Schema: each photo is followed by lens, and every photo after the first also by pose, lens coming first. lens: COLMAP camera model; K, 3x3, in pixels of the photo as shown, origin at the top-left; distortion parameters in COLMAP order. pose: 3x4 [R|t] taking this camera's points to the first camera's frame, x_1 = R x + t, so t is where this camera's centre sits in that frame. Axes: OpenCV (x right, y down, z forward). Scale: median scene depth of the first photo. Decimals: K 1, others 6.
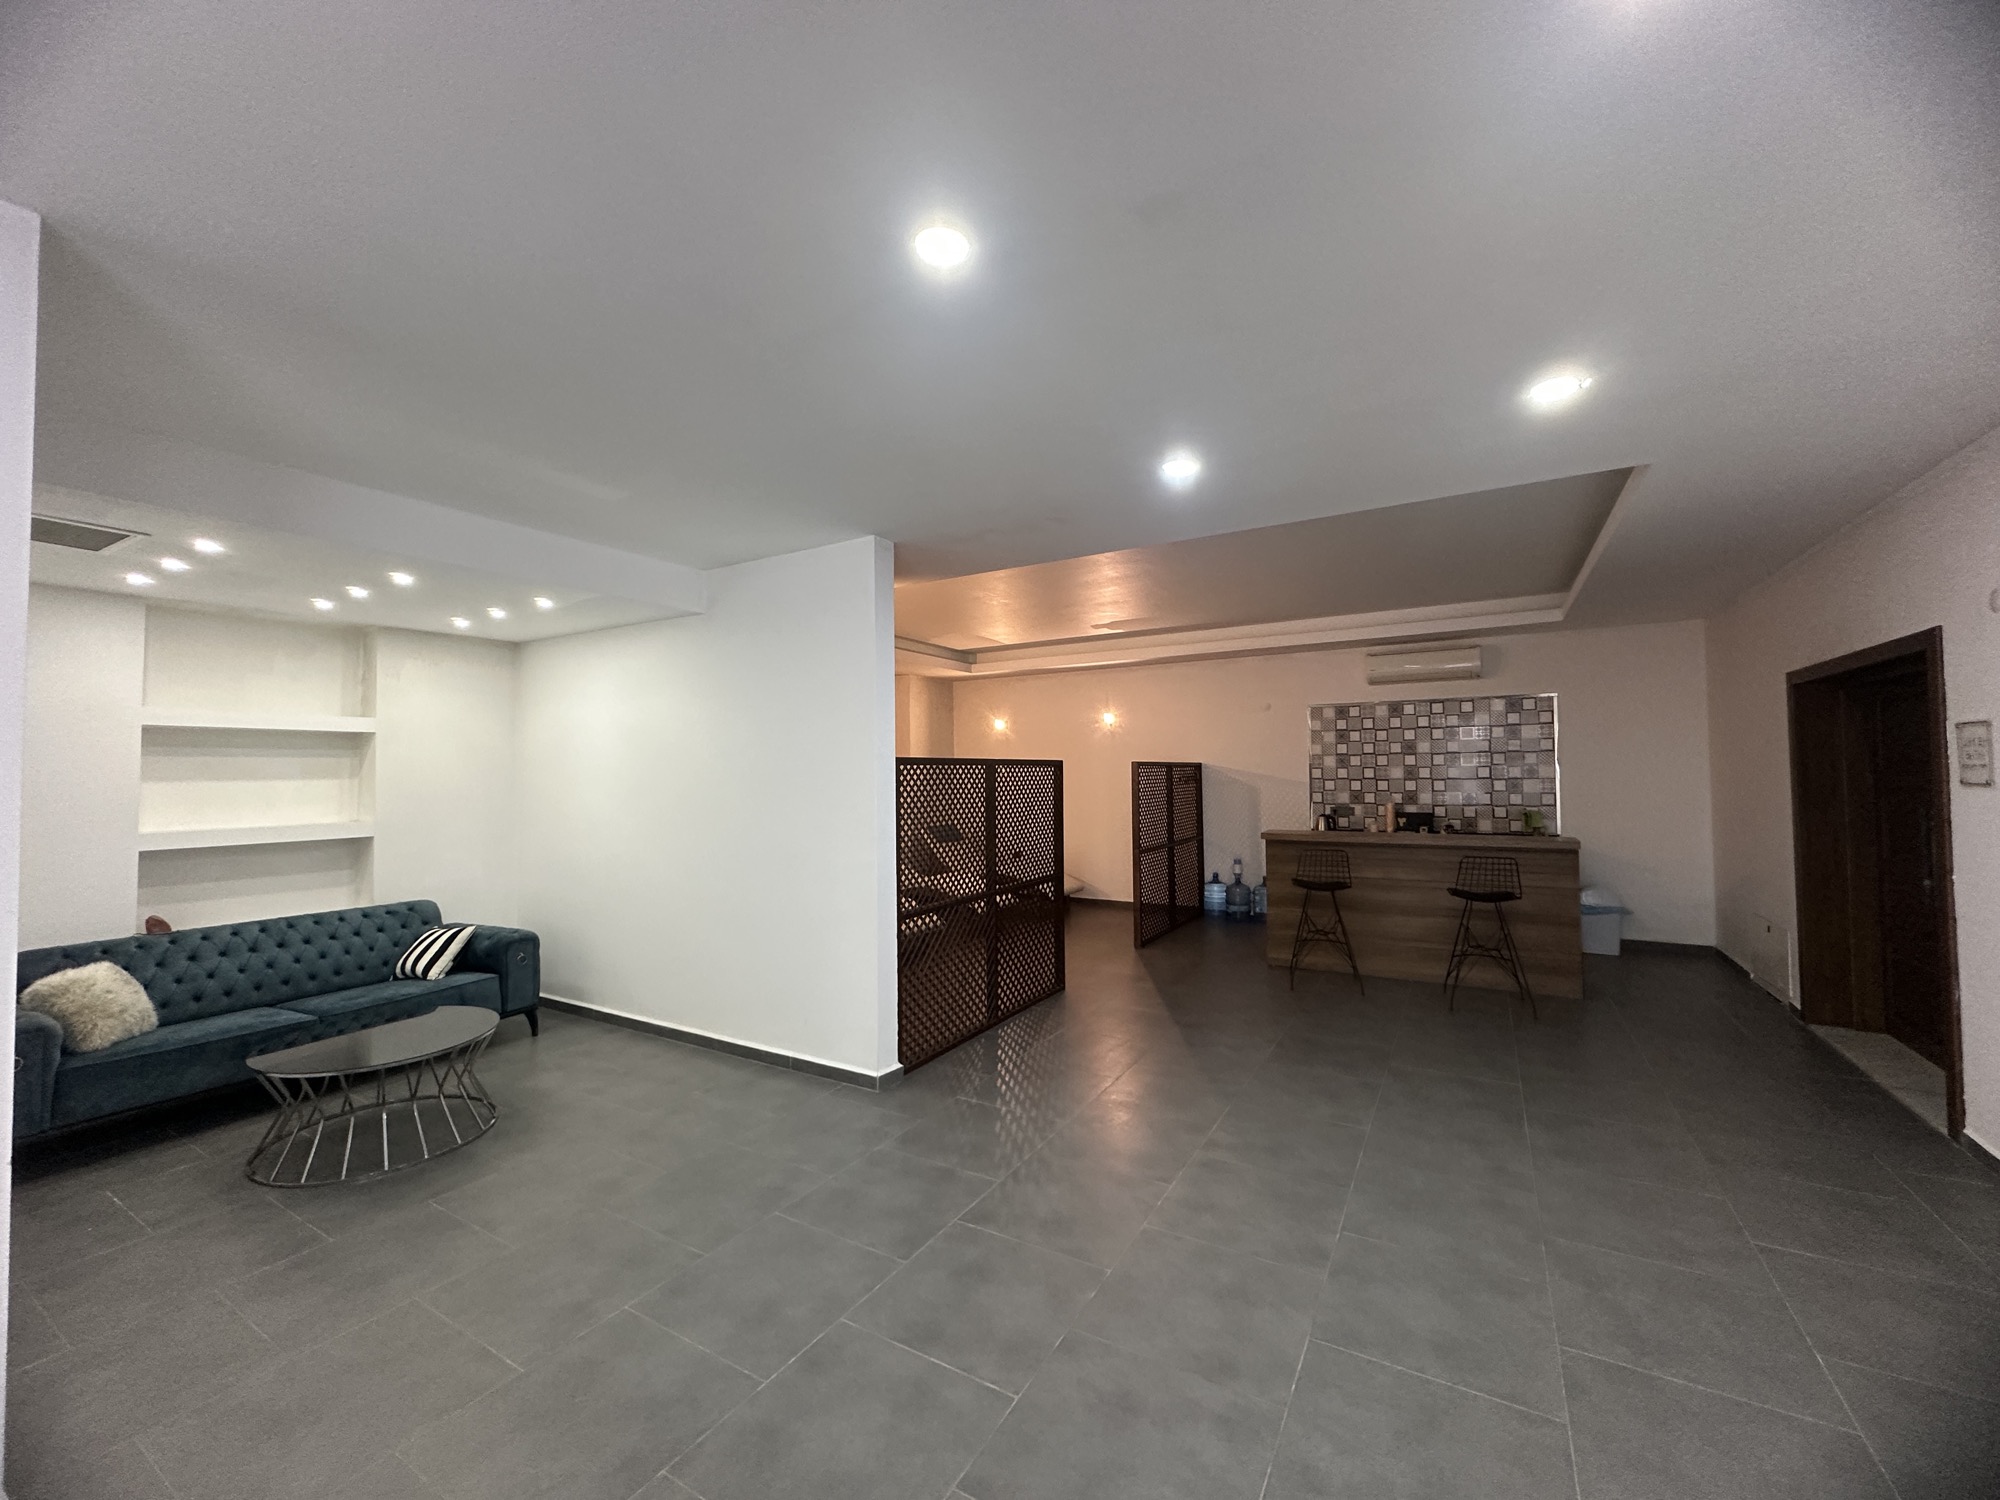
lens RADIAL K [[799.3, 0, 1000.2], [0, 799.3, 747.7], [0, 0, 1]] dist [-0.001920, 0.000630]
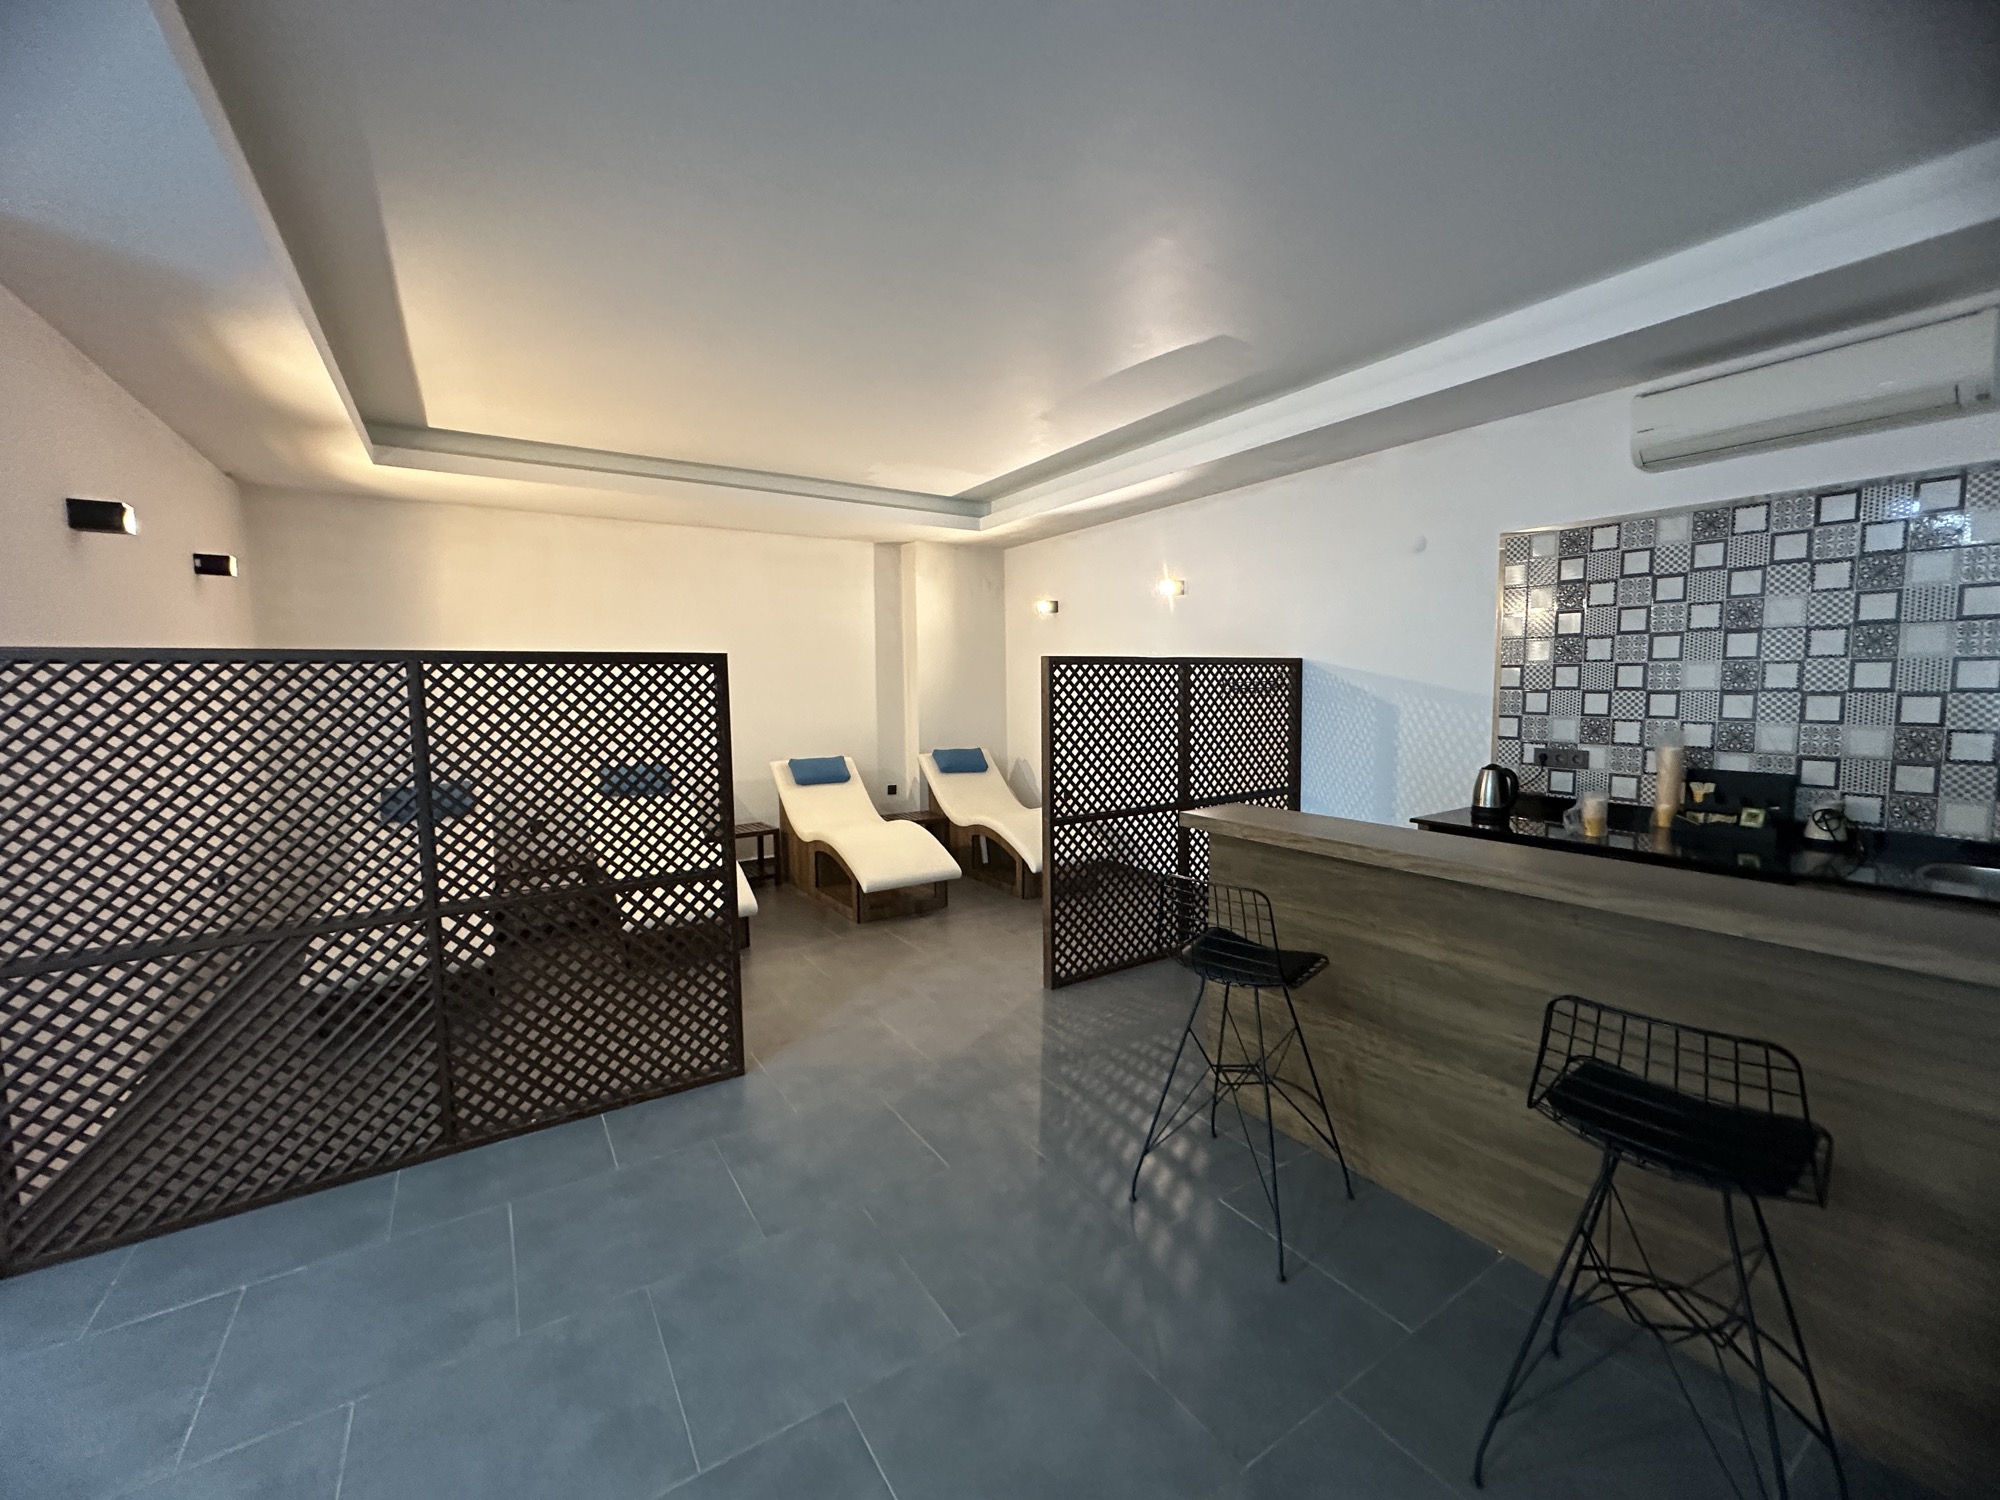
lens RADIAL K [[804.7, 0, 992.9], [0, 804.7, 738.6], [0, 0, 1]] dist [-0.000477, 0.000147]
pose [[0.887870, 0.036624, -0.458635, 0.355824], [0.014825, 0.994032, 0.108078, 0.012530], [0.459856, -0.102758, 0.882028, 0.442814]]
